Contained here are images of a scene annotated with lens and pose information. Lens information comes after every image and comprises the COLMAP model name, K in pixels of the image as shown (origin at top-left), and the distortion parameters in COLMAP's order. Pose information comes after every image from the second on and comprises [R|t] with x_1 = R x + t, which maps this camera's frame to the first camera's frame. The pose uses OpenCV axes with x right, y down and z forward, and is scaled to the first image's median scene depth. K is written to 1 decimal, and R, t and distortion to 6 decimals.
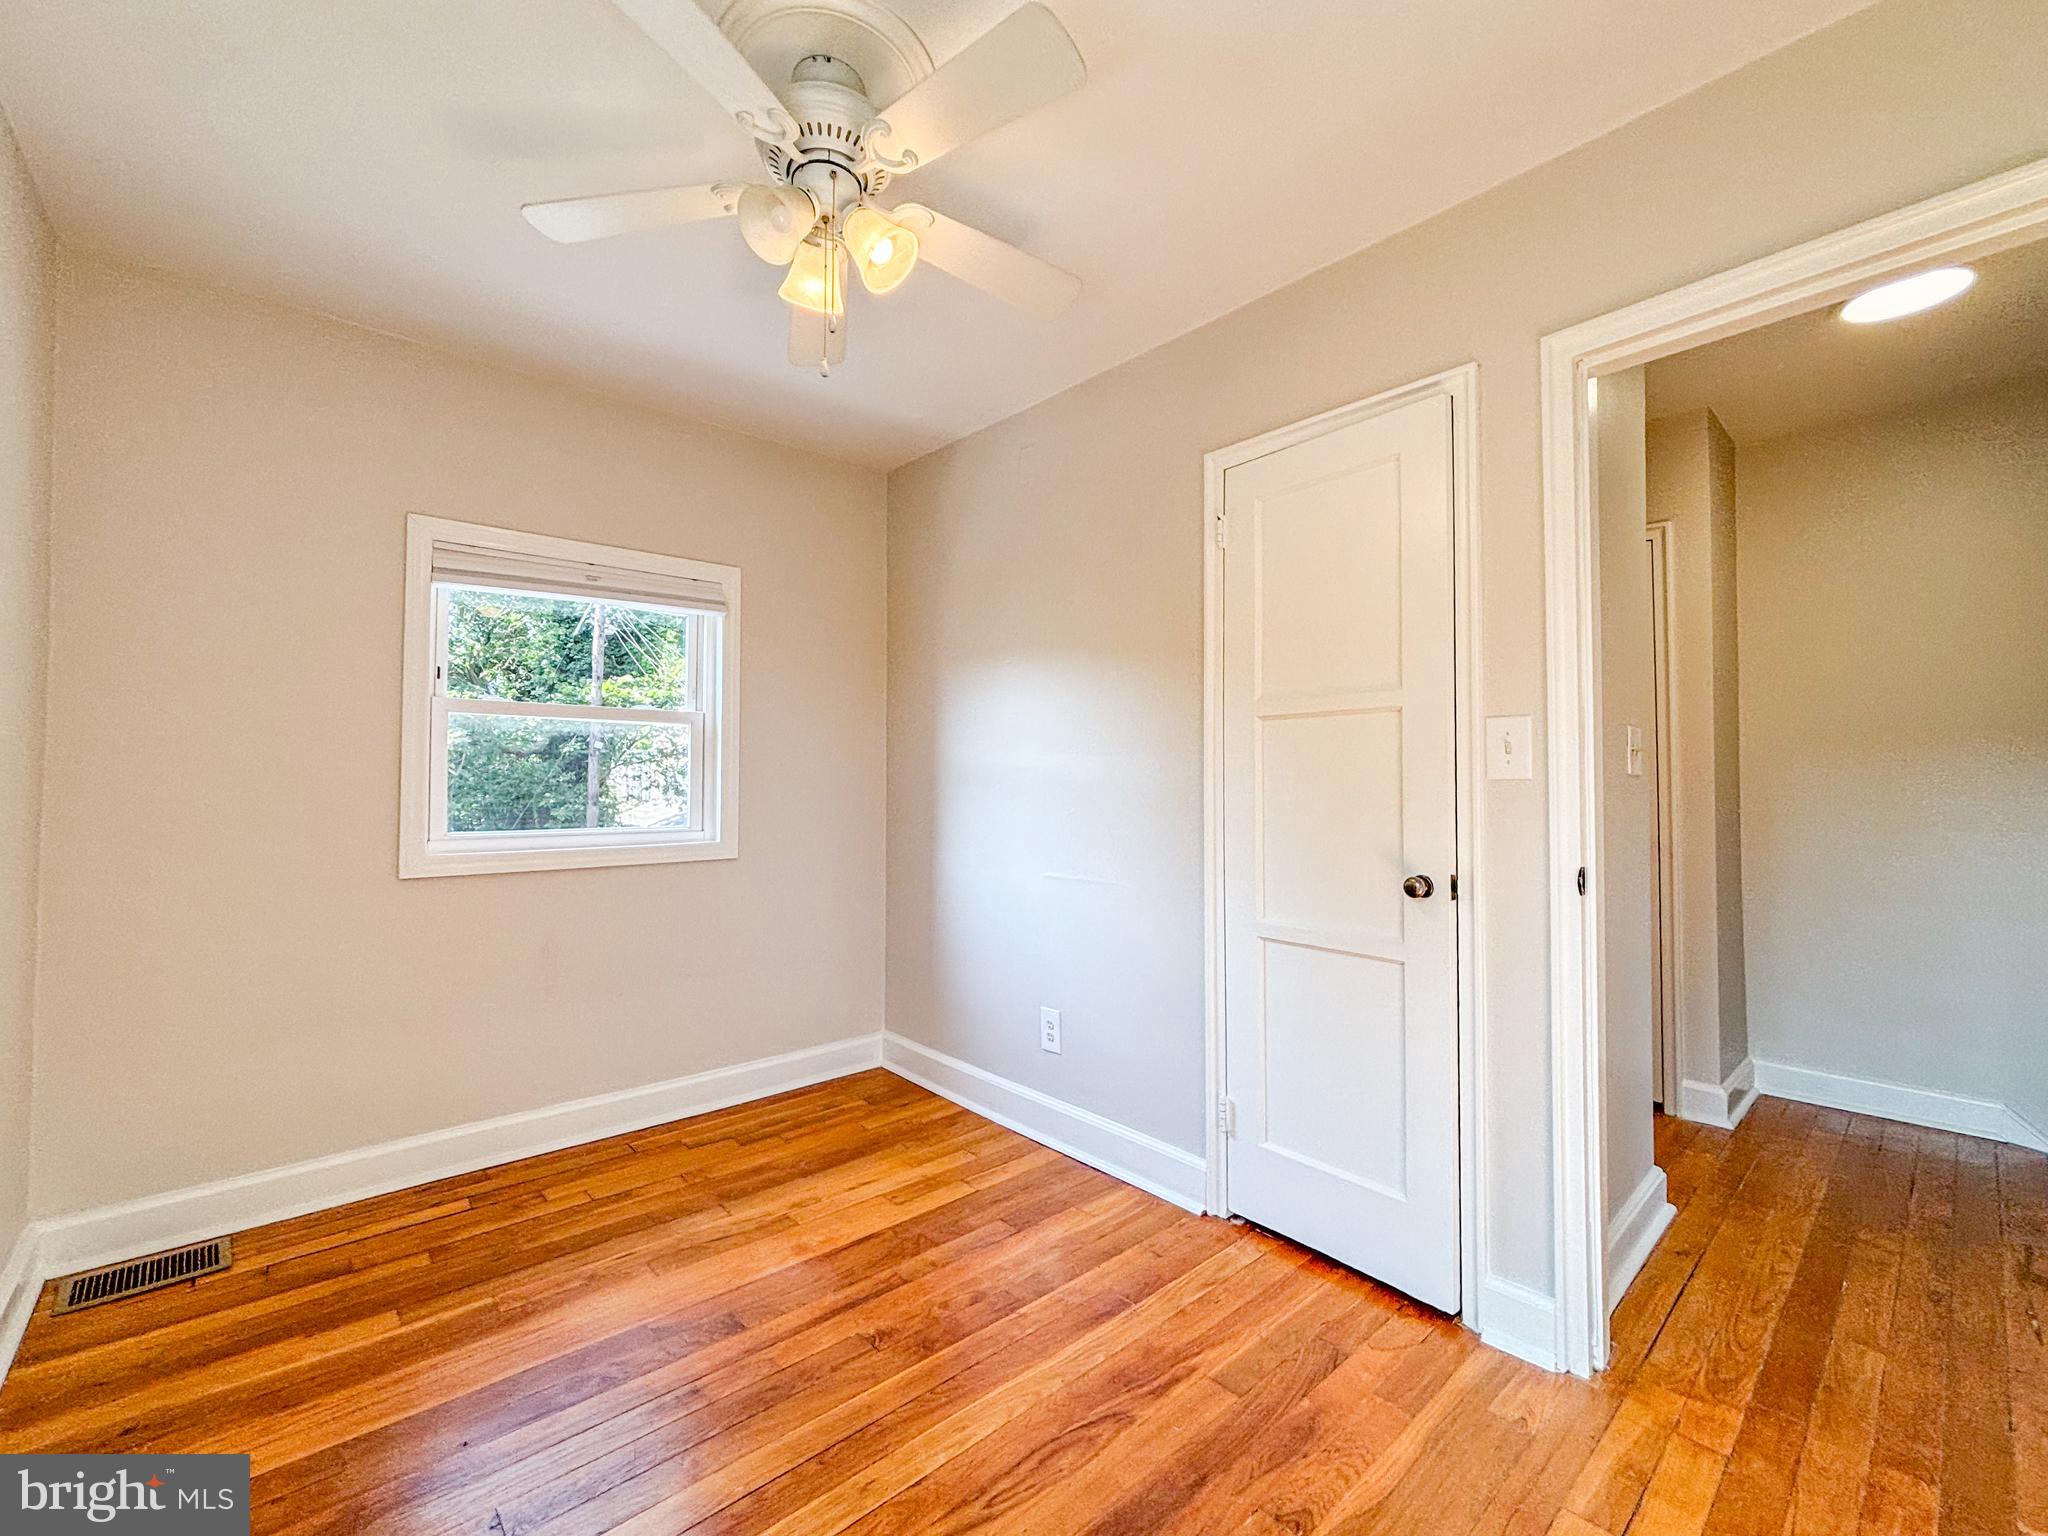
lens RADIAL K [[847.0, 0, 1025.4], [0, 847.0, 769.2], [0, 0, 1]] dist [-0.003277, 0.000181]
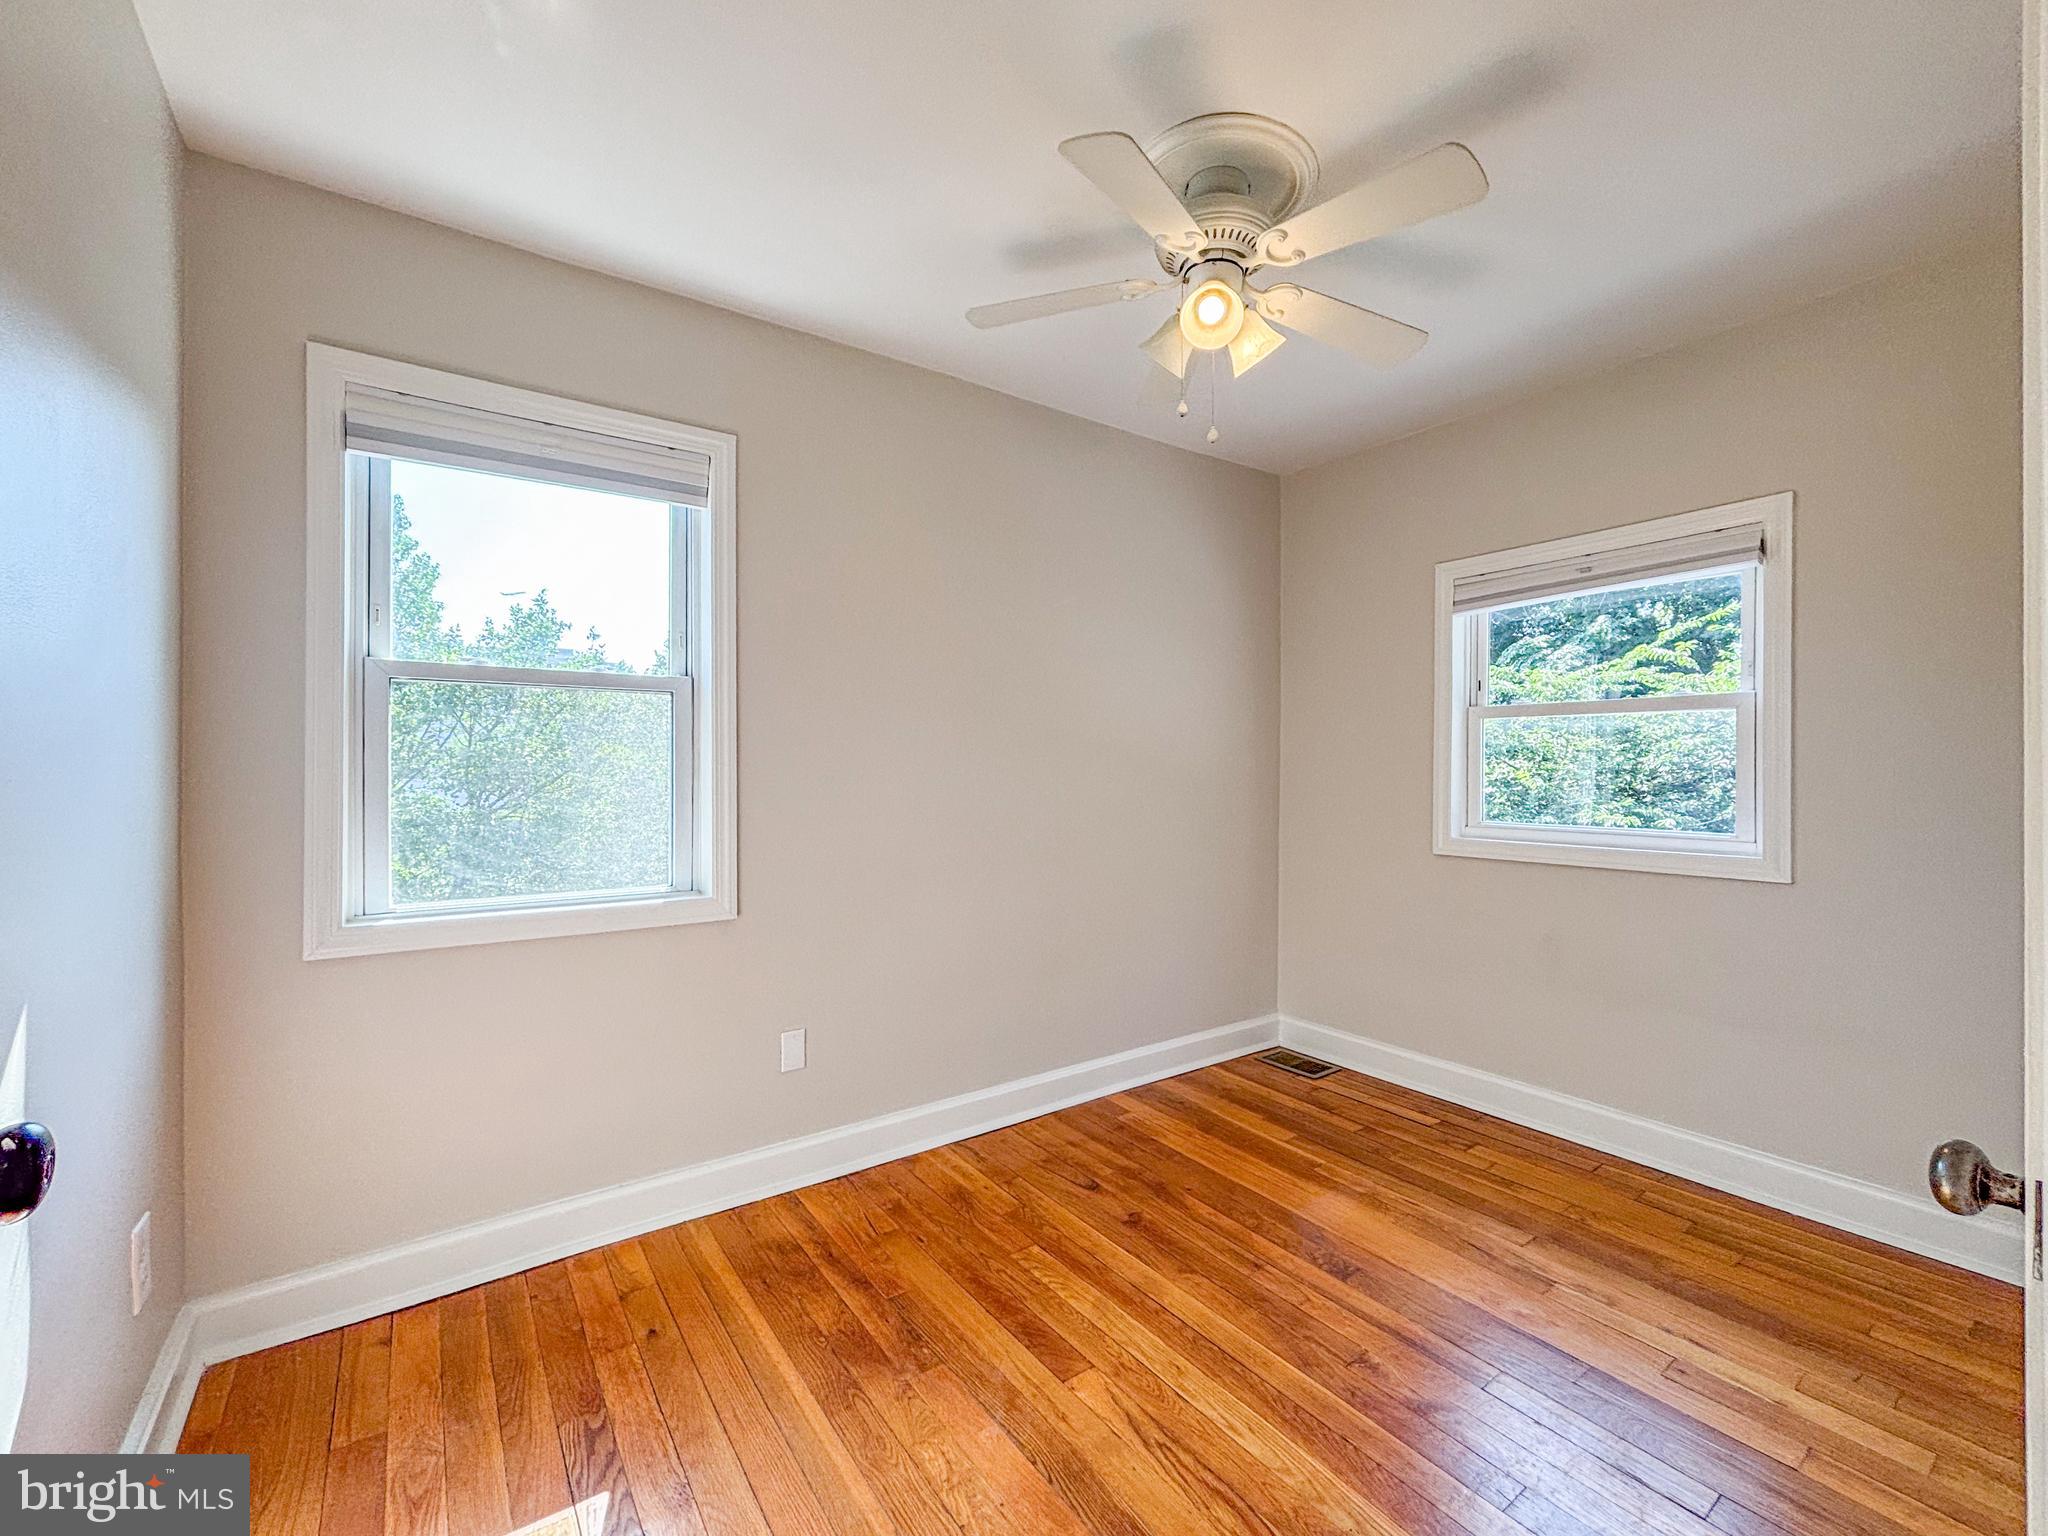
lens RADIAL K [[847.0, 0, 1025.4], [0, 847.0, 769.2], [0, 0, 1]] dist [-0.003277, 0.000181]
pose [[-0.117058, 0.000652, -0.993125, 0.750455], [0.021489, 0.999767, -0.001876, -0.009141], [0.992893, -0.021561, -0.117044, 0.680058]]
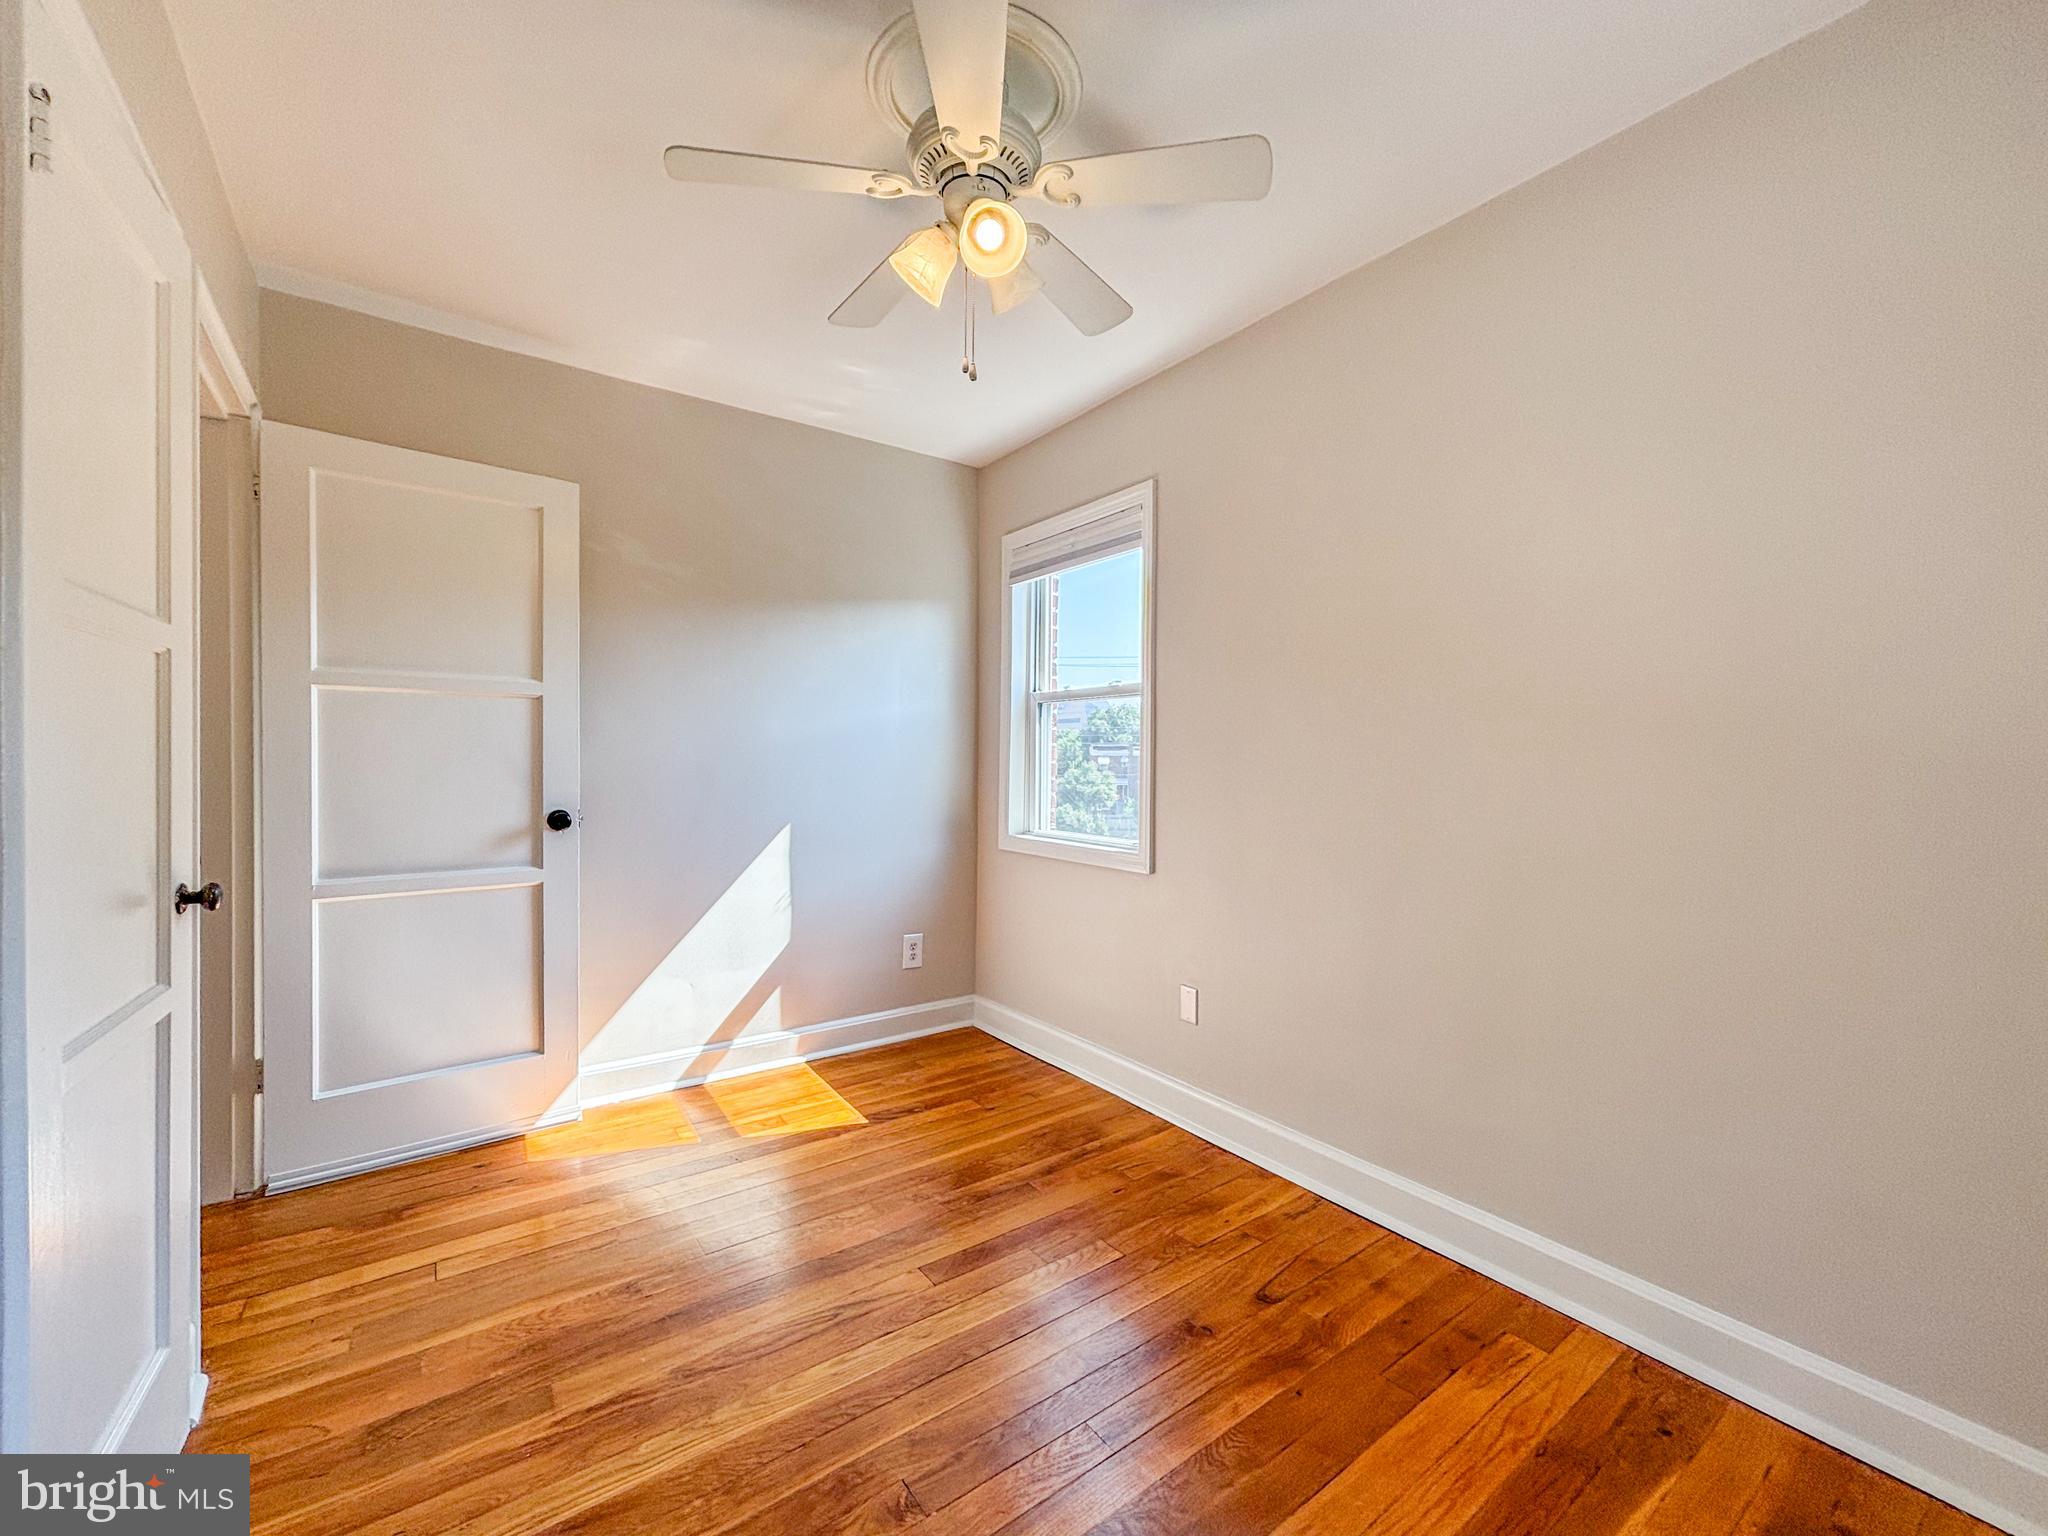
lens RADIAL K [[834.9, 0, 1029.5], [0, 834.9, 767.4], [0, 0, 1]] dist [-0.000961, -0.000075]
pose [[-0.994360, -0.010215, 0.105566, -0.327322], [-0.011465, 0.999871, -0.011237, 0.023248], [-0.105437, -0.012384, -0.994349, 1.583797]]
